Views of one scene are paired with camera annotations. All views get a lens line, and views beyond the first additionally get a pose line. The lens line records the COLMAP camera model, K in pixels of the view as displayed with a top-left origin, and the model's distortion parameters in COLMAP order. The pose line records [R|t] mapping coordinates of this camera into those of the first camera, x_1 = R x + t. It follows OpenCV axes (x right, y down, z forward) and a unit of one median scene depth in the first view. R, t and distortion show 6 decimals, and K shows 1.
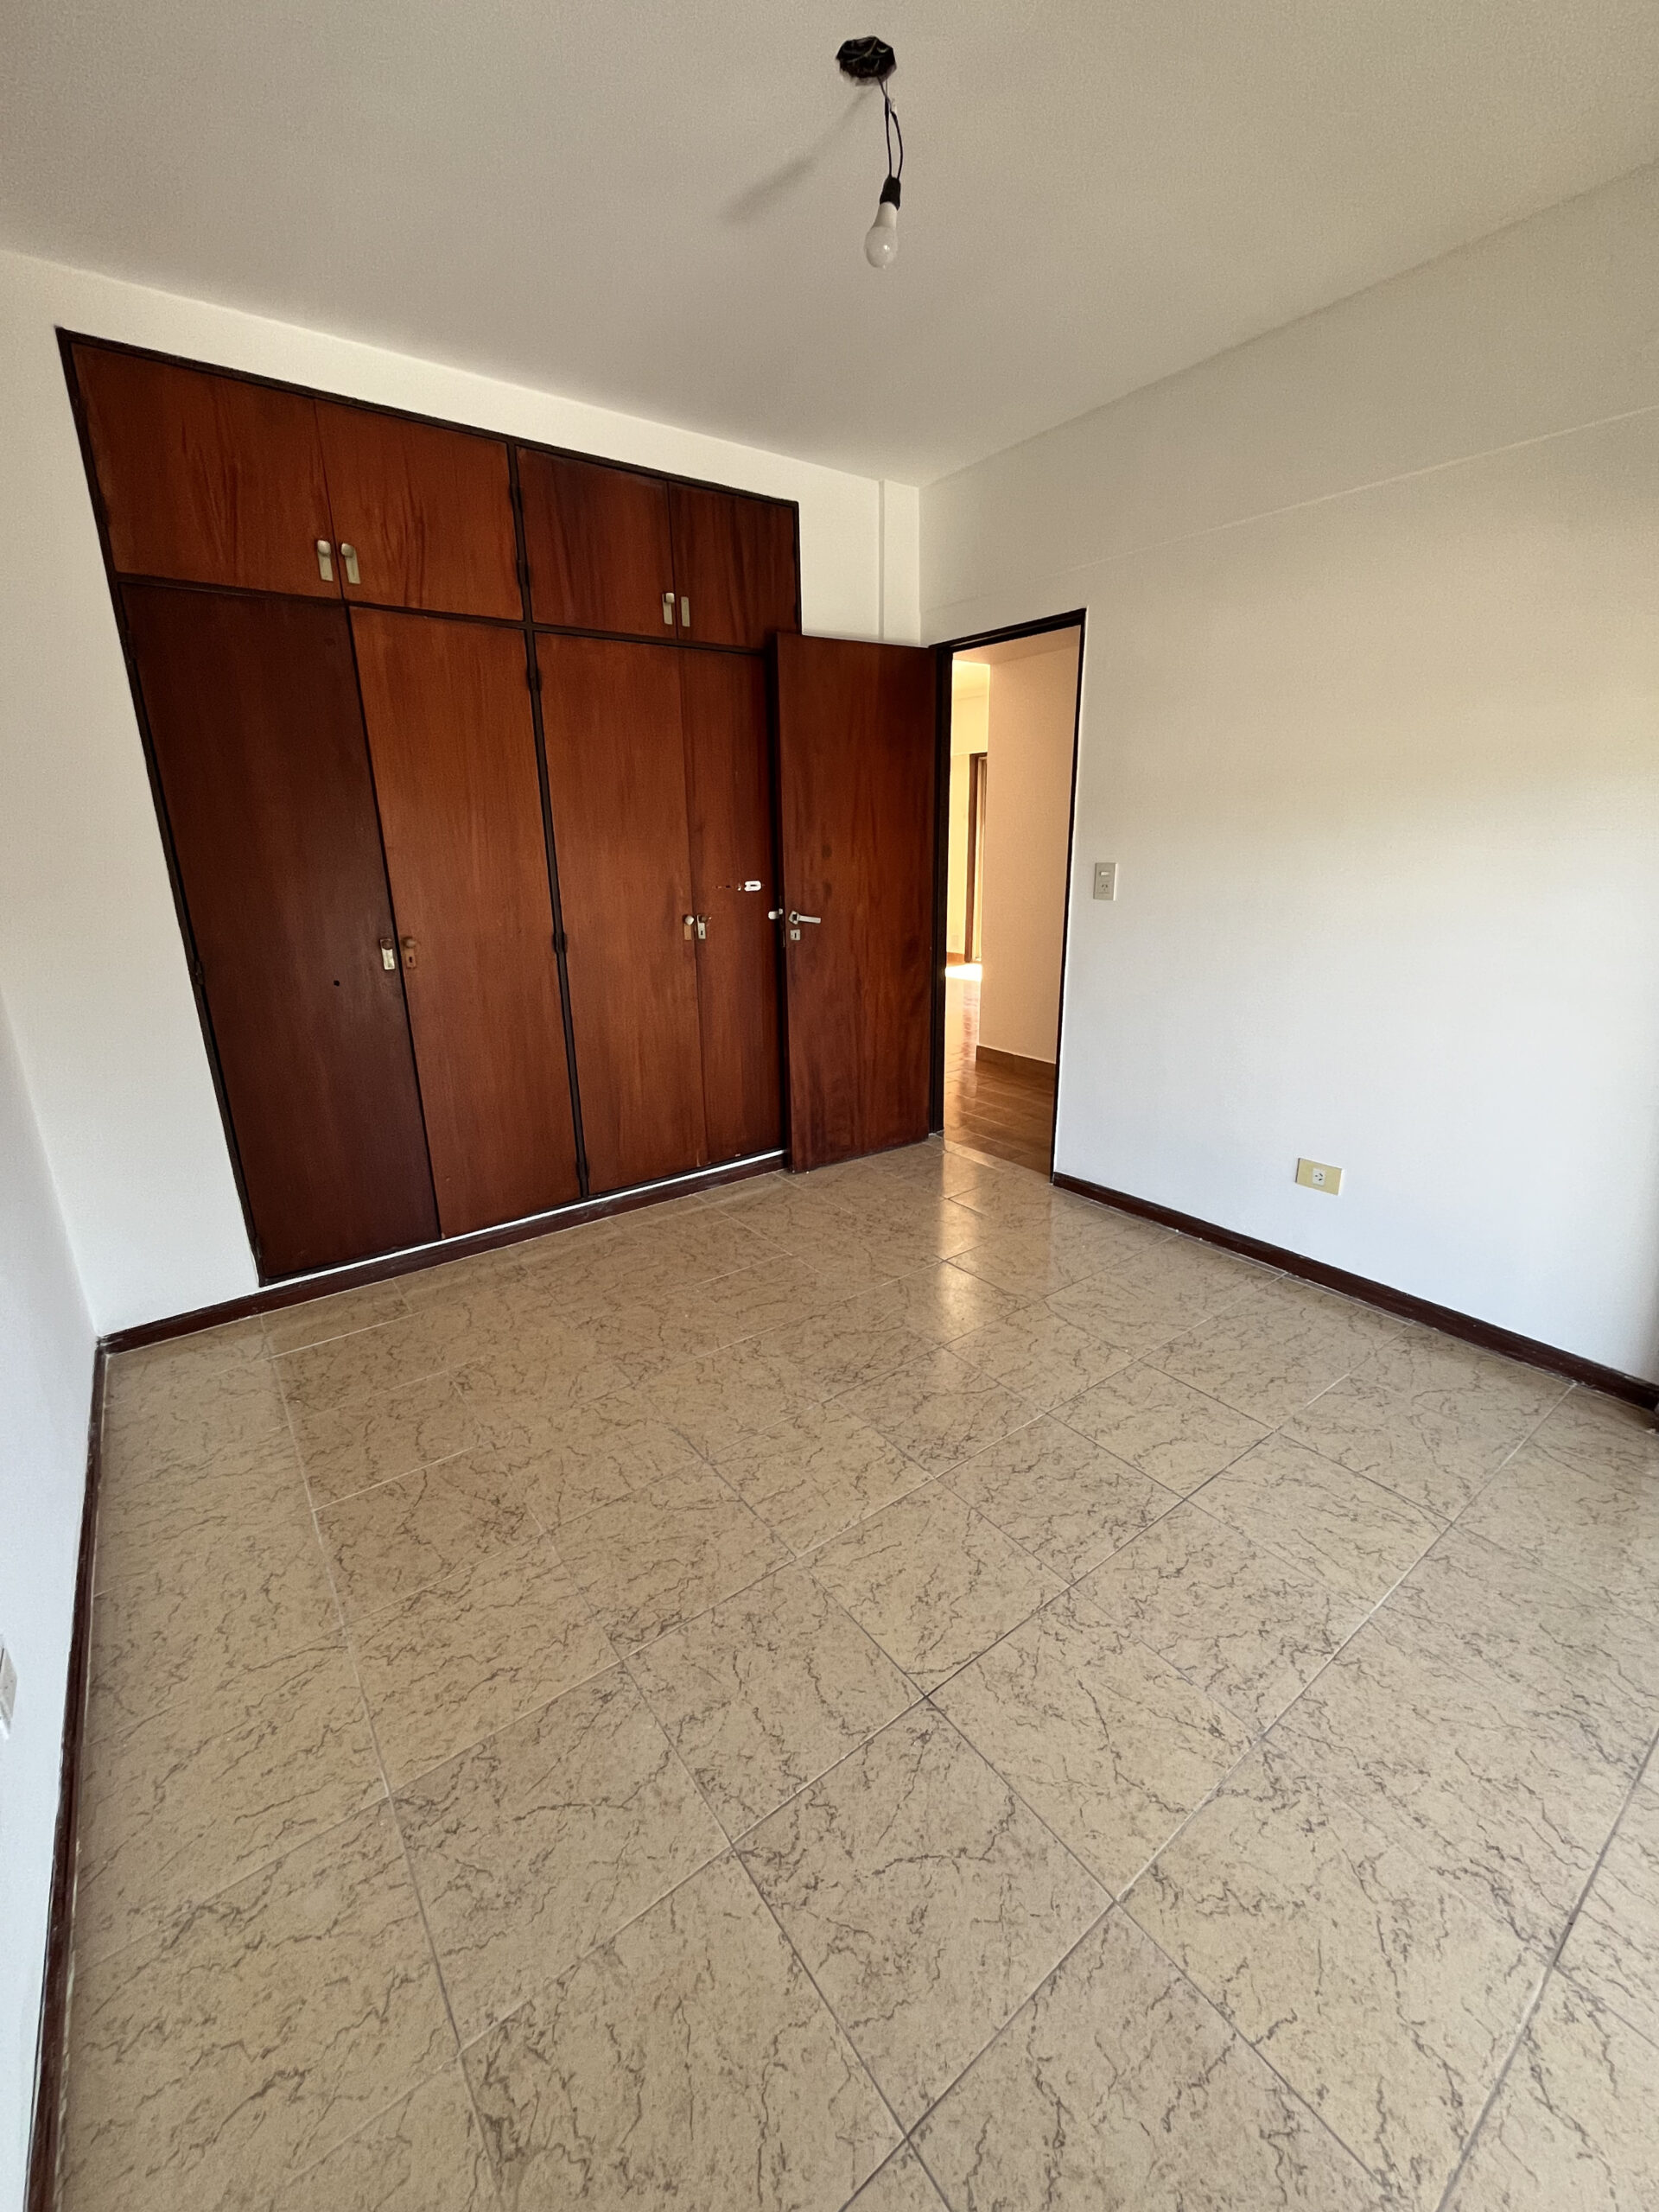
lens RADIAL K [[895.7, 0, 822.1], [0, 895.7, 1105.4], [0, 0, 1]] dist [-0.004266, 0.000950]
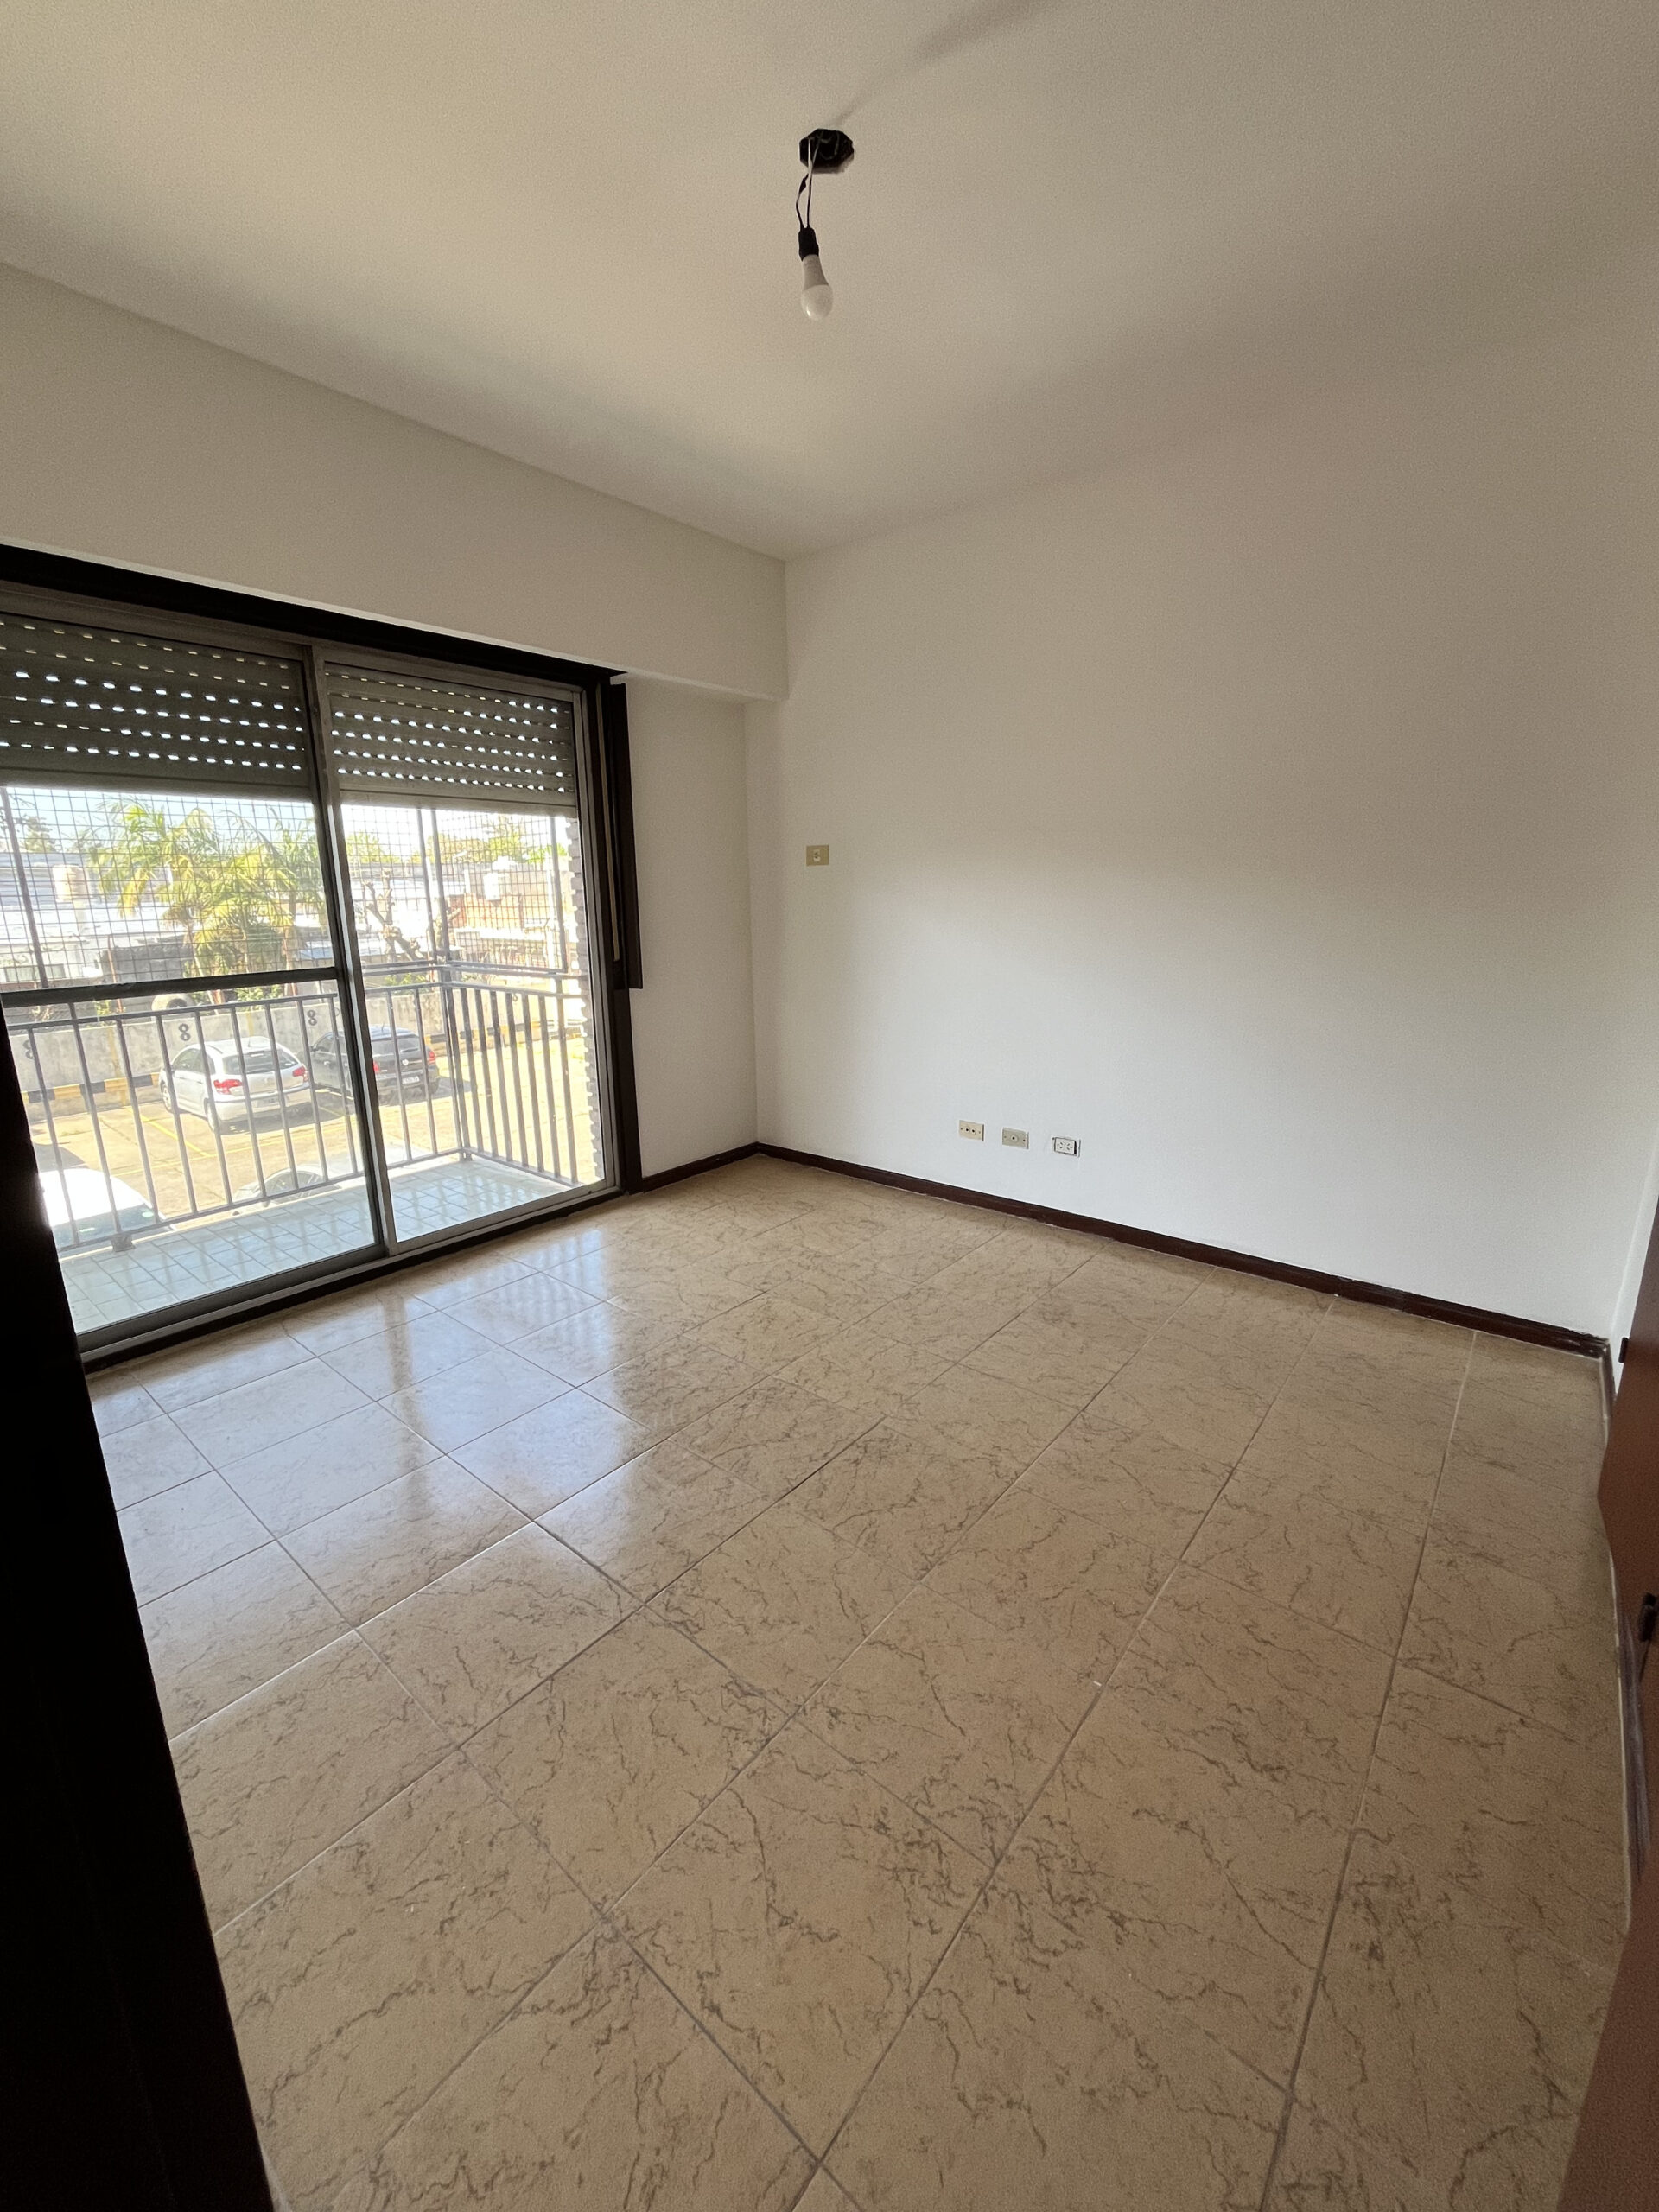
lens RADIAL K [[895.7, 0, 828.5], [0, 895.7, 1099.2], [0, 0, 1]] dist [-0.004266, 0.000950]
pose [[-0.969698, 0.086348, -0.228539, 0.301227], [-0.041199, 0.864263, 0.501350, -0.550633], [0.240808, 0.495574, -0.834517, 1.878387]]
